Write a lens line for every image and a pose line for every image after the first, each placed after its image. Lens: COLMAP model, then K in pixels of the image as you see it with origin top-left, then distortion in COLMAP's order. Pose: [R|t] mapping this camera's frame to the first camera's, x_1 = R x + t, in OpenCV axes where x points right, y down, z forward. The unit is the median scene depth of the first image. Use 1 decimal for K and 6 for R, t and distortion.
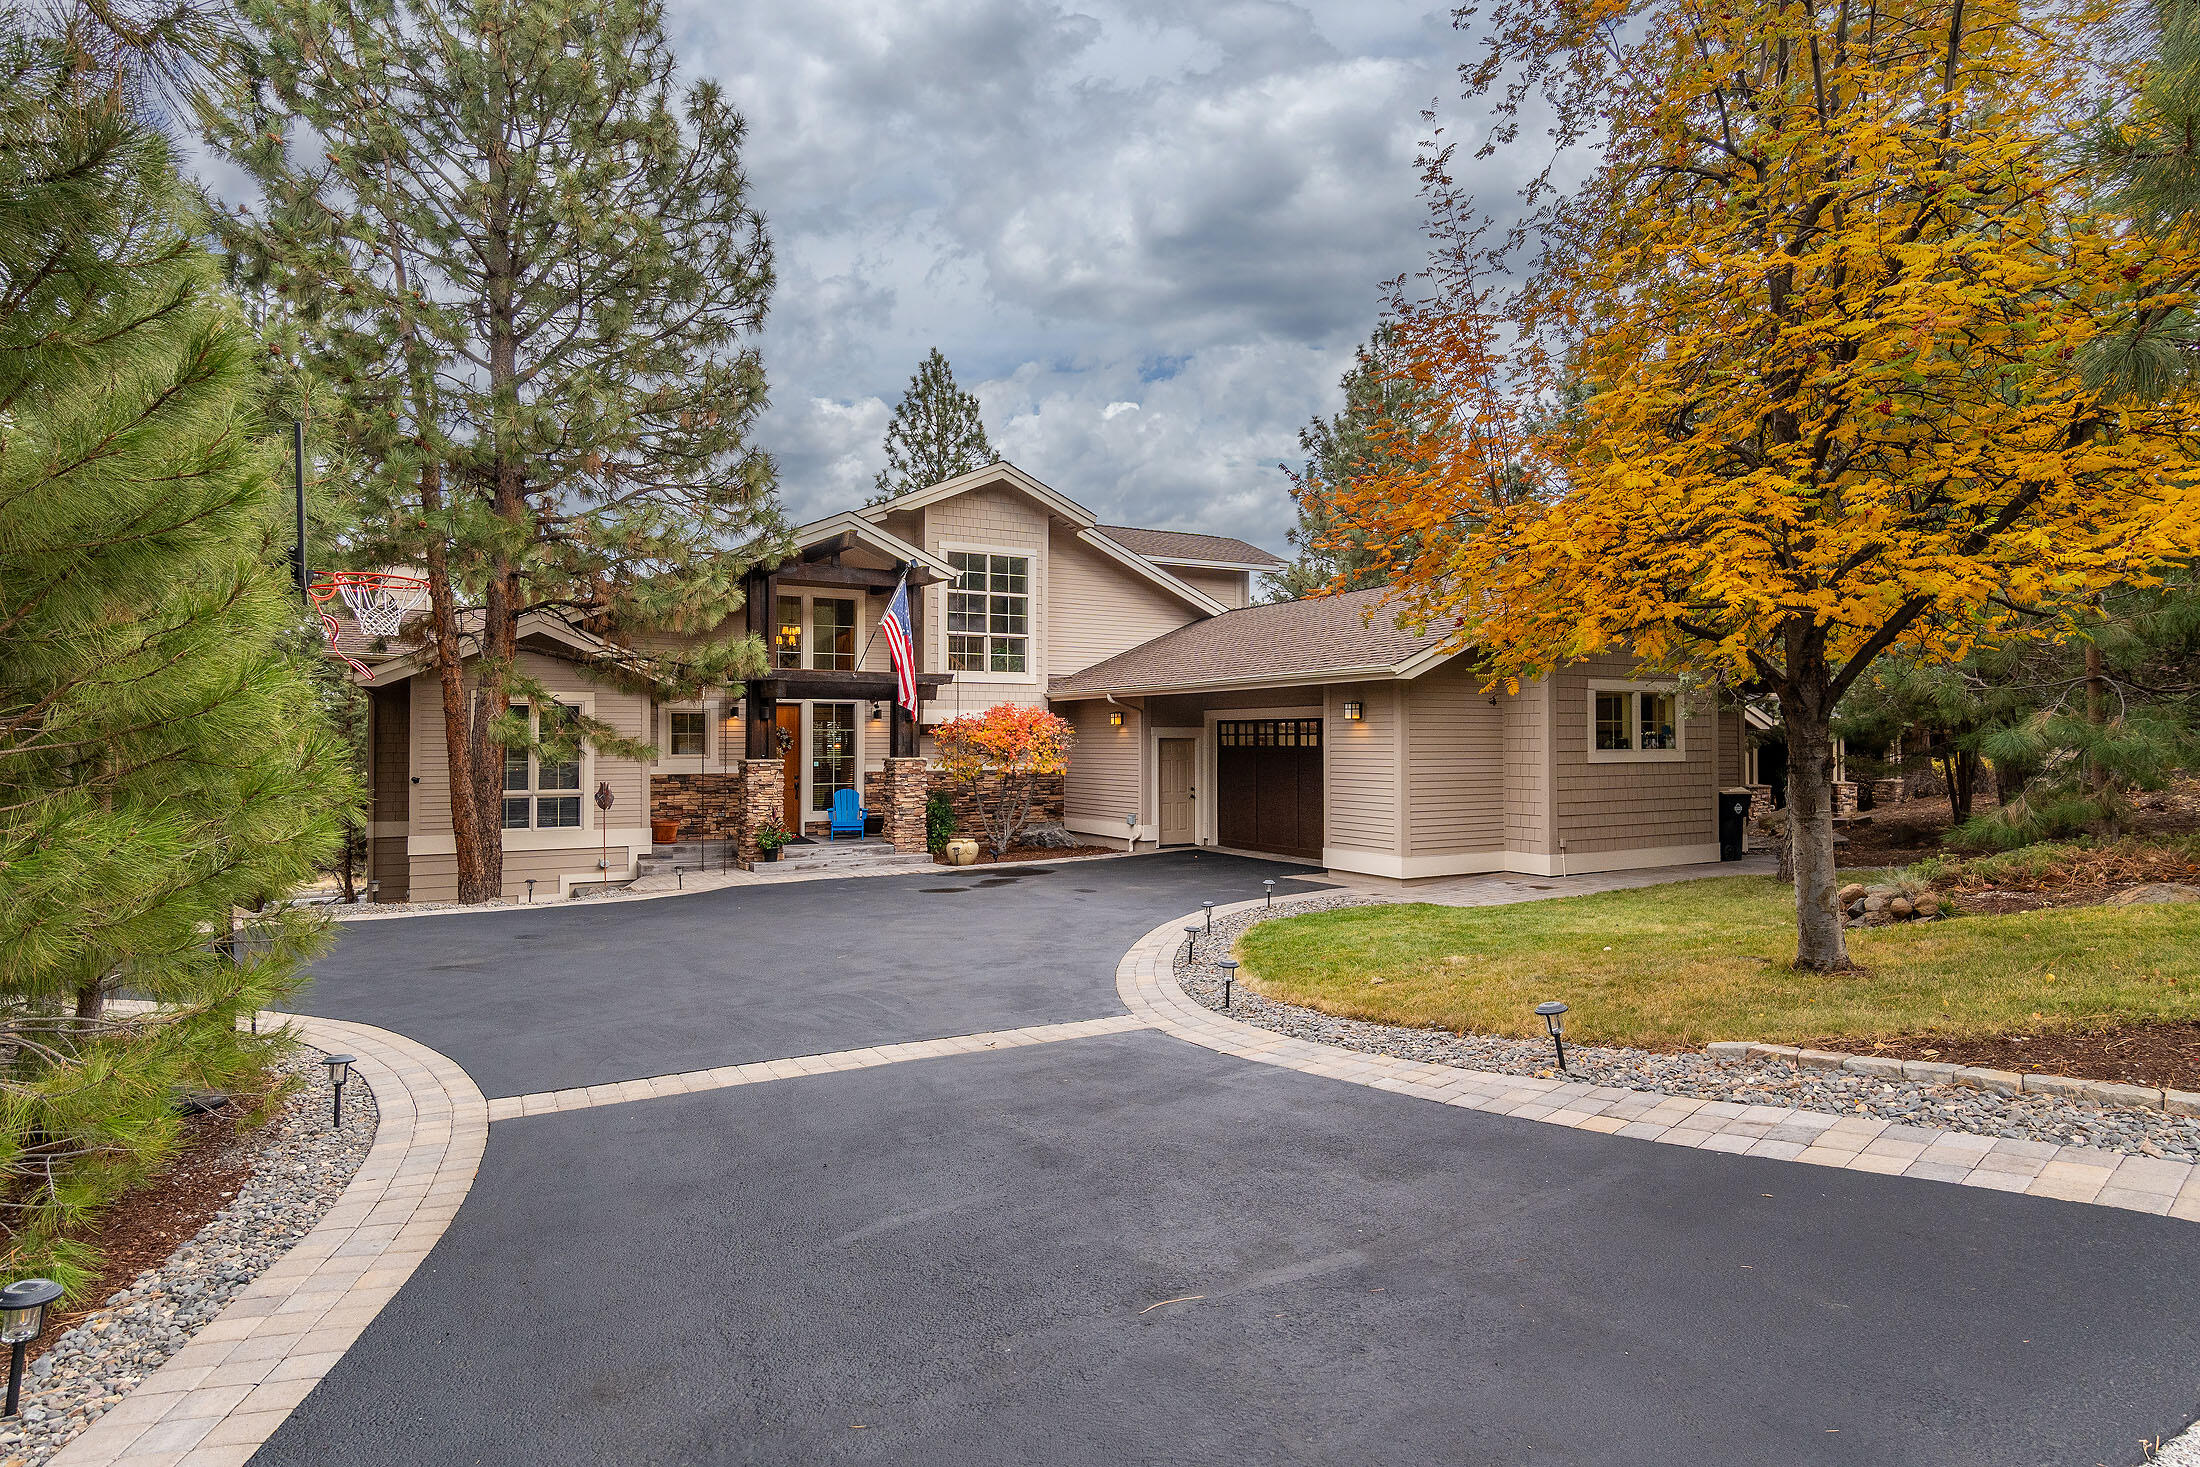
lens RADIAL K [[1176.2, 0, 1086.3], [0, 1176.2, 729.7], [0, 0, 1]] dist [-0.003916, 0.000155]
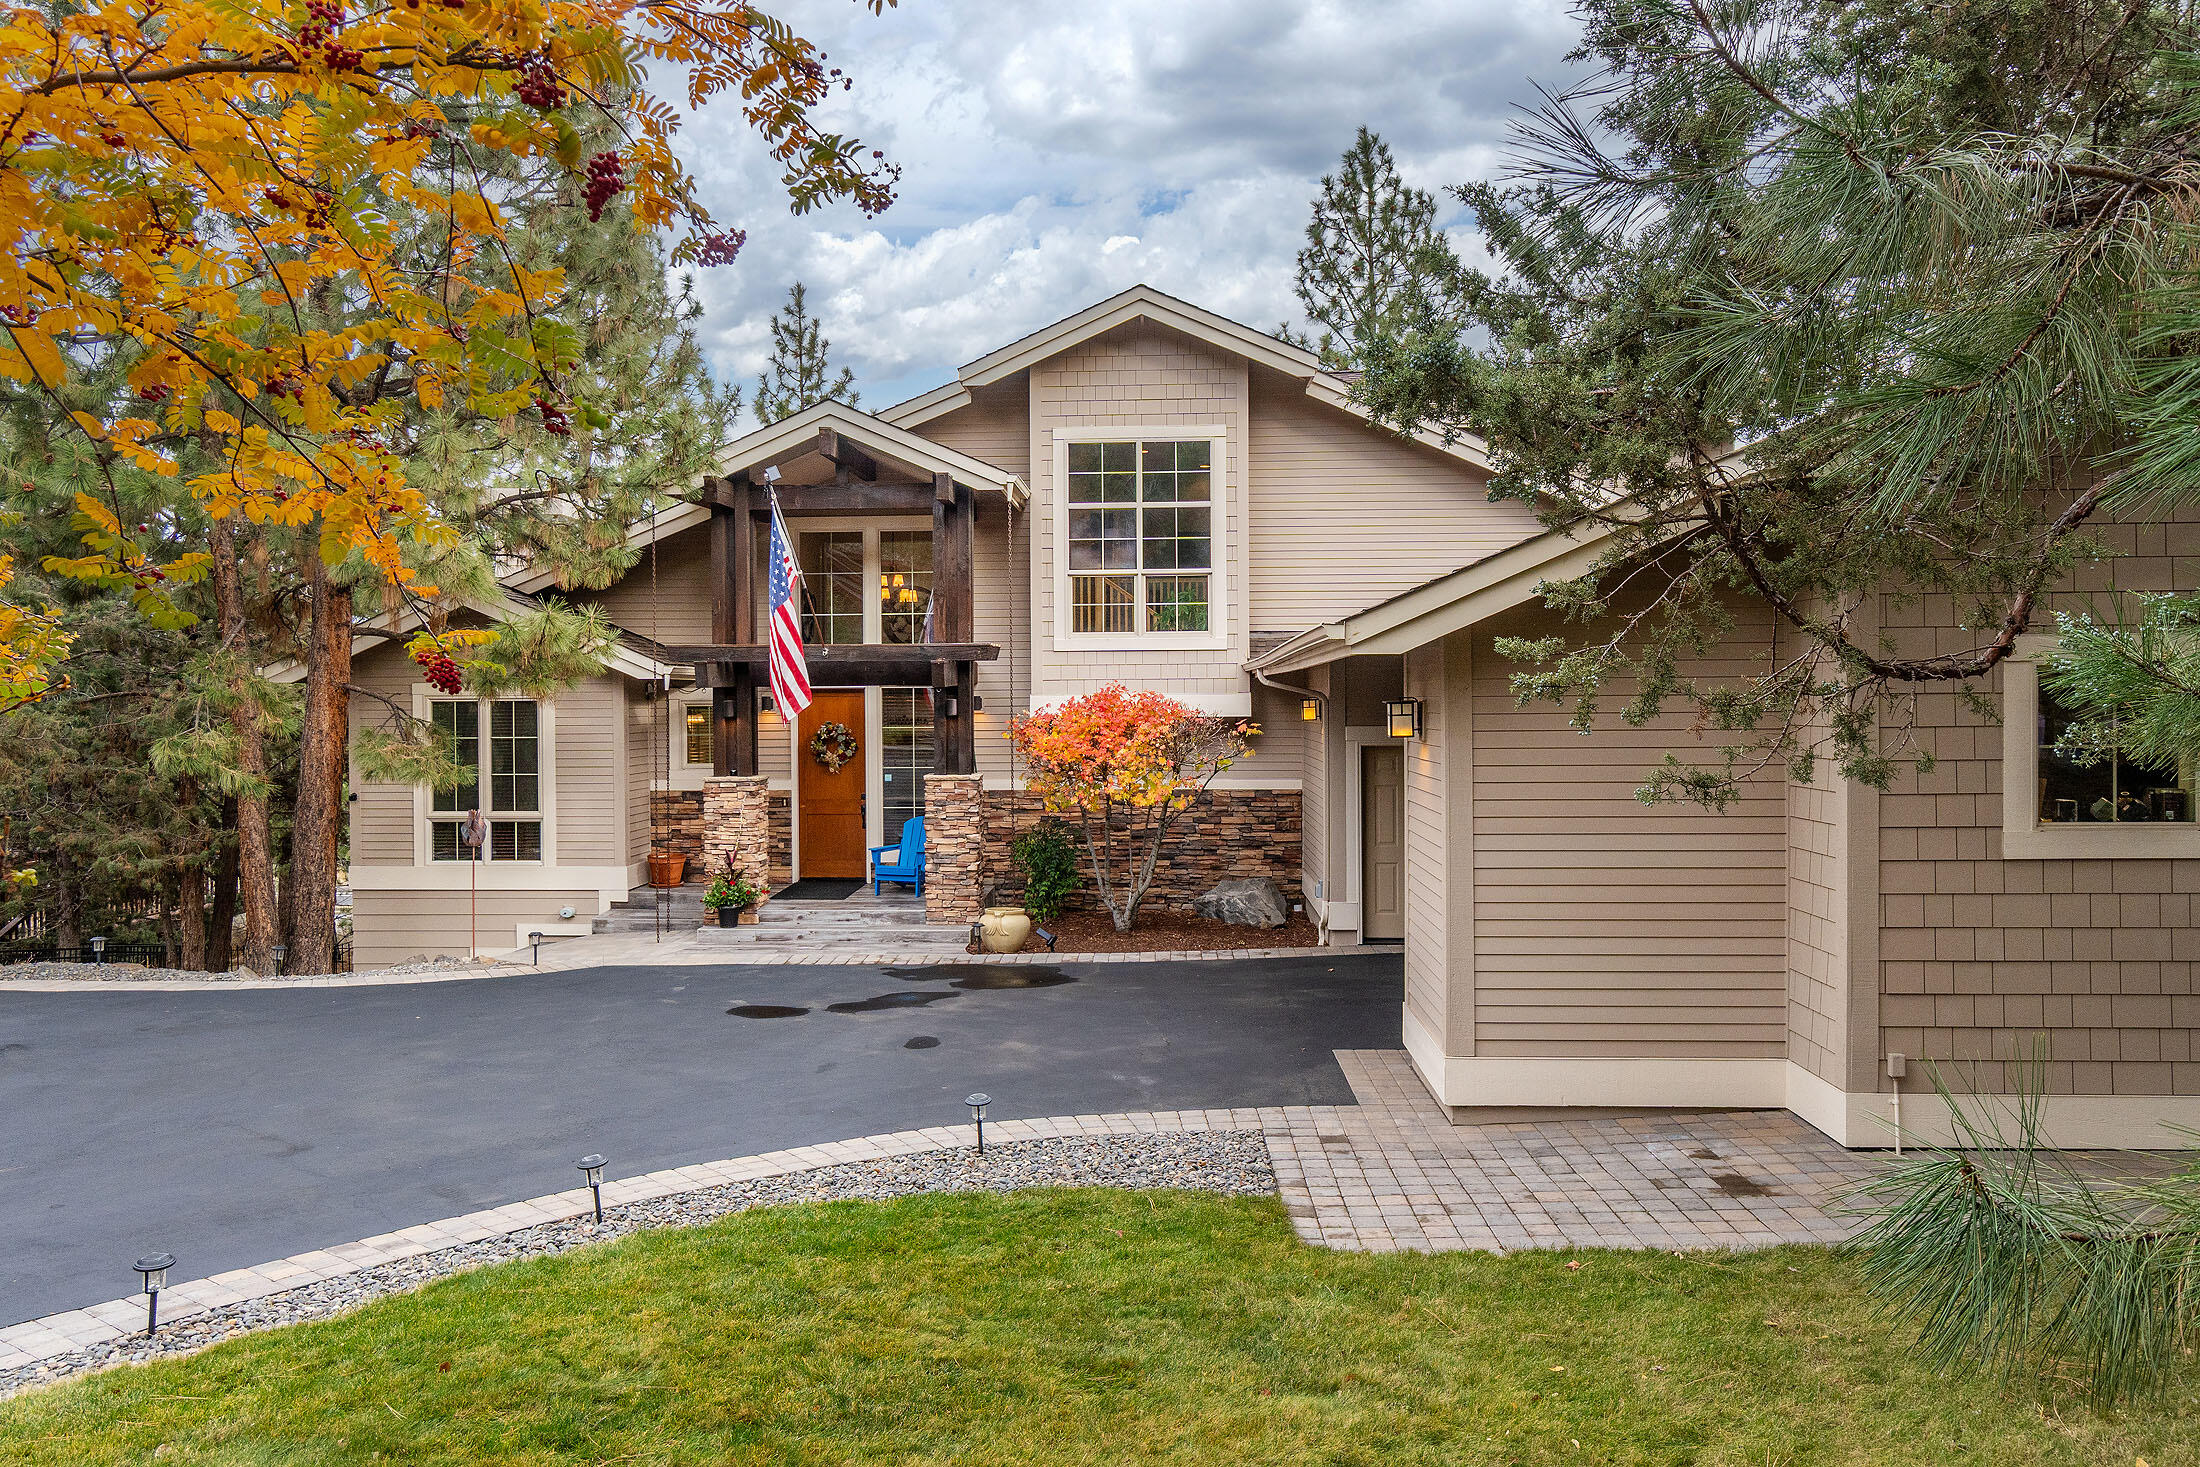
lens RADIAL K [[1501.6, 0, 1109.2], [0, 1501.6, 728.7], [0, 0, 1]] dist [-0.019334, -0.002166]
pose [[0.844451, 0.007340, -0.535583, 0.392099], [0.010834, 0.999467, 0.030780, -0.028098], [0.535524, -0.031795, 0.843922, 0.392011]]
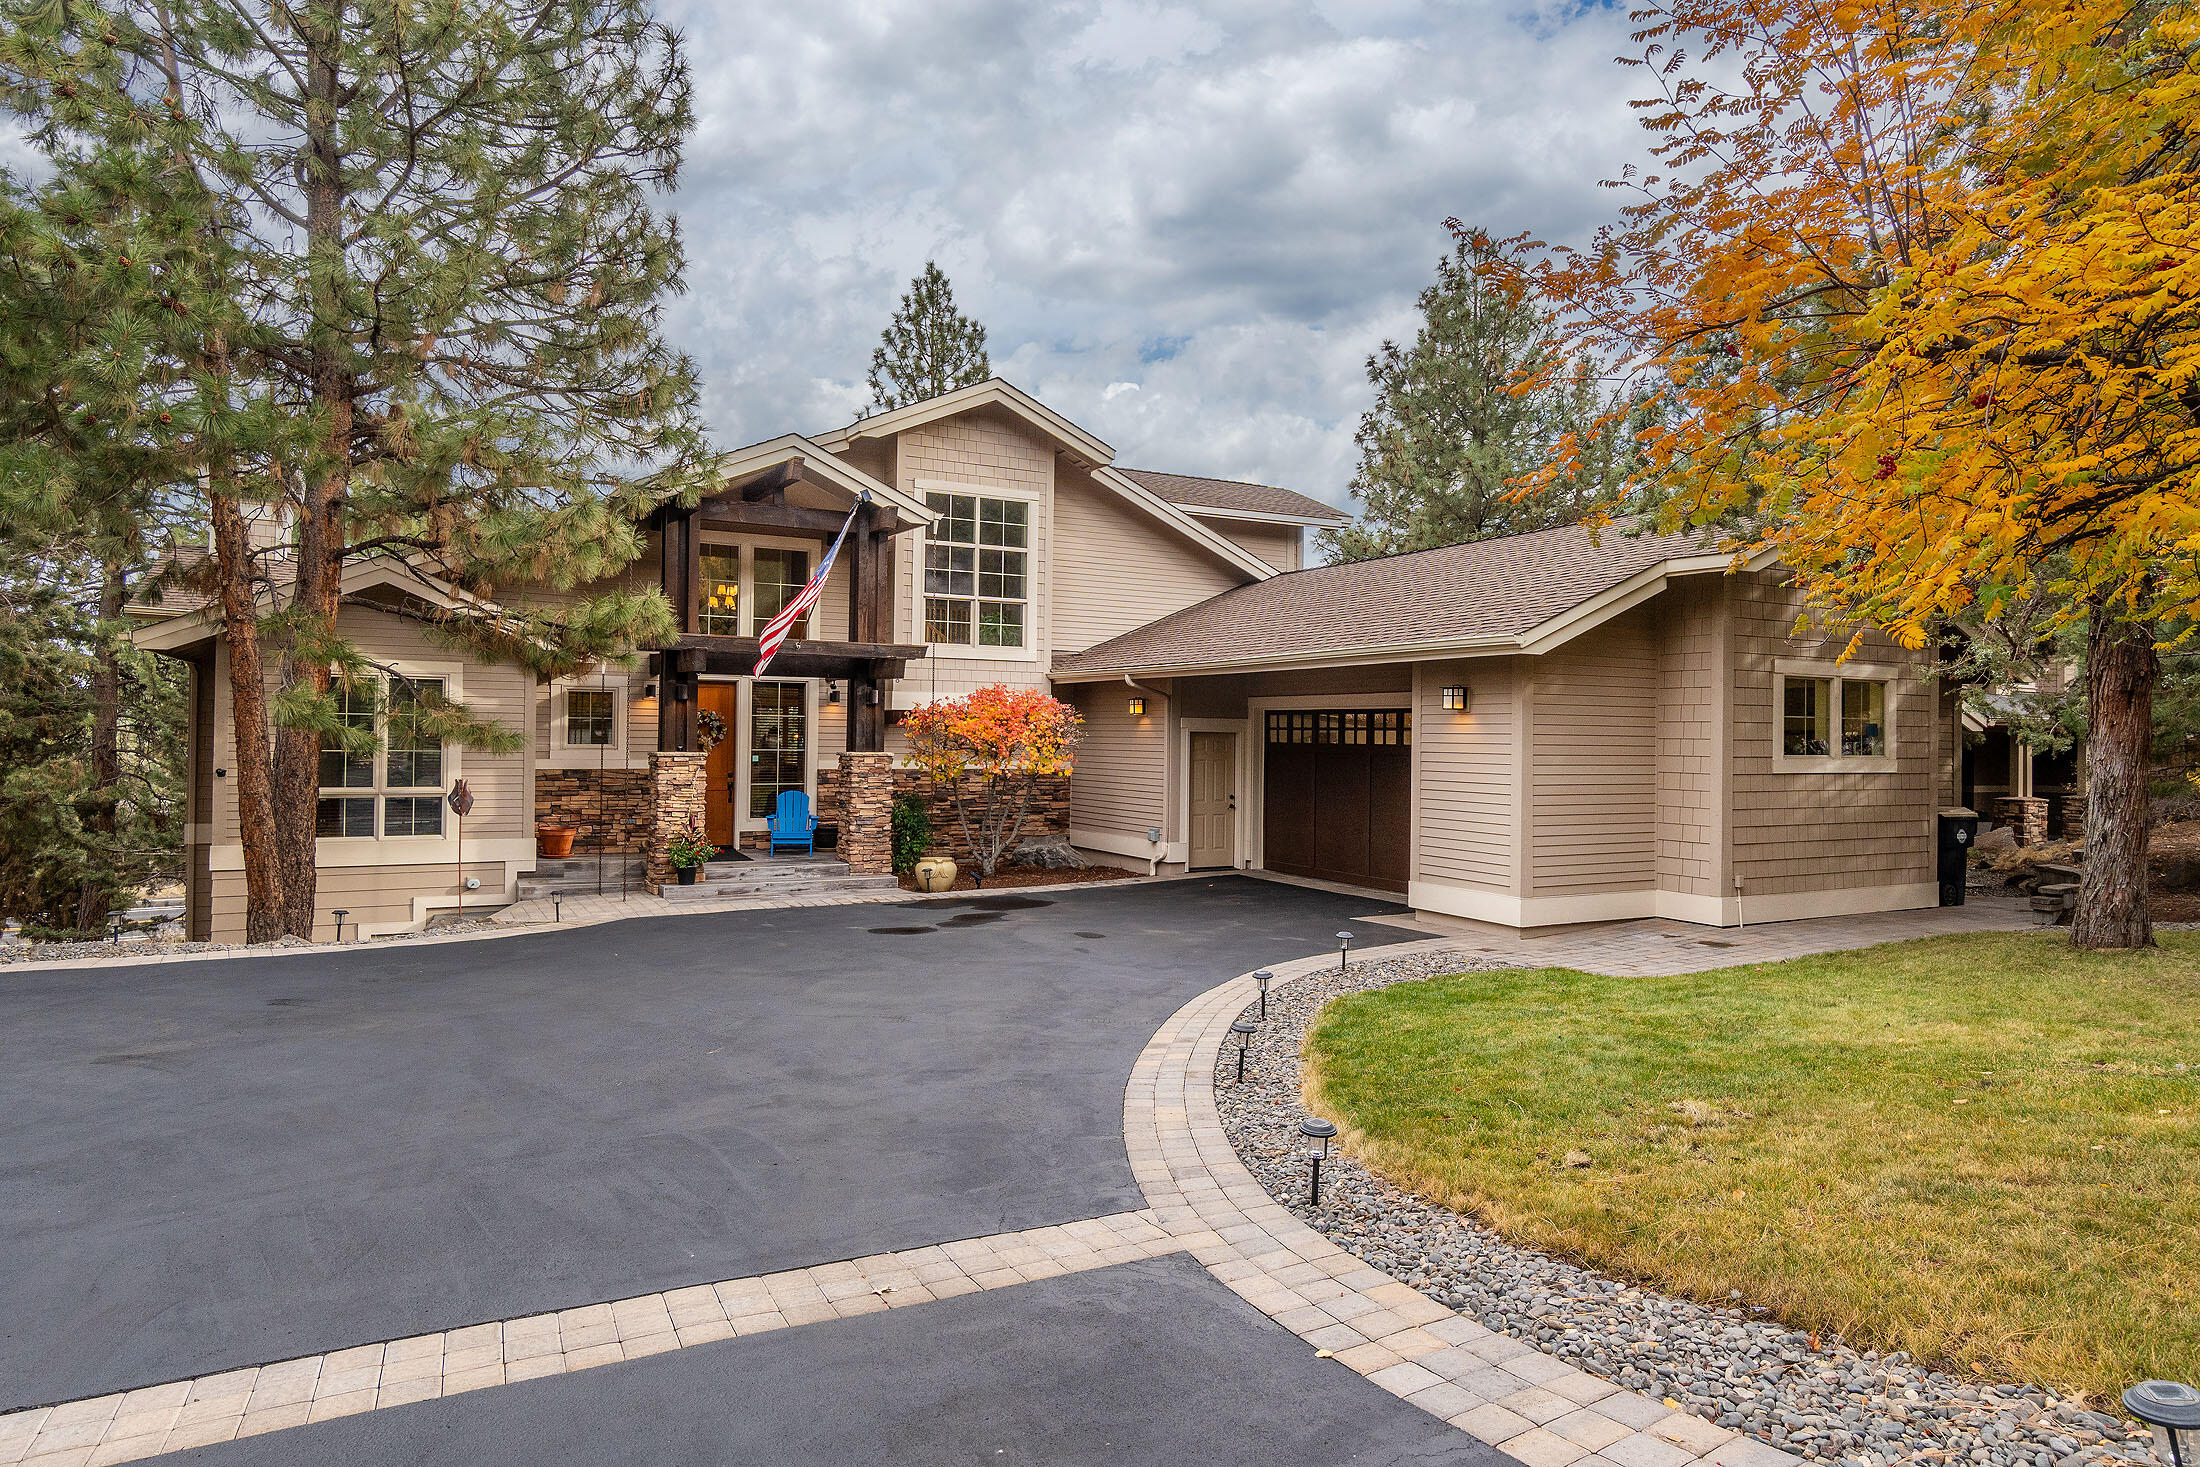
lens RADIAL K [[1287.9, 0, 1082.2], [0, 1287.9, 733.6], [0, 0, 1]] dist [0.002155, -0.000704]
pose [[0.999715, 0.013861, -0.019418, 0.007089], [-0.013693, 0.999868, 0.008768, 0.001973], [0.019537, -0.008500, 0.999773, 0.161037]]
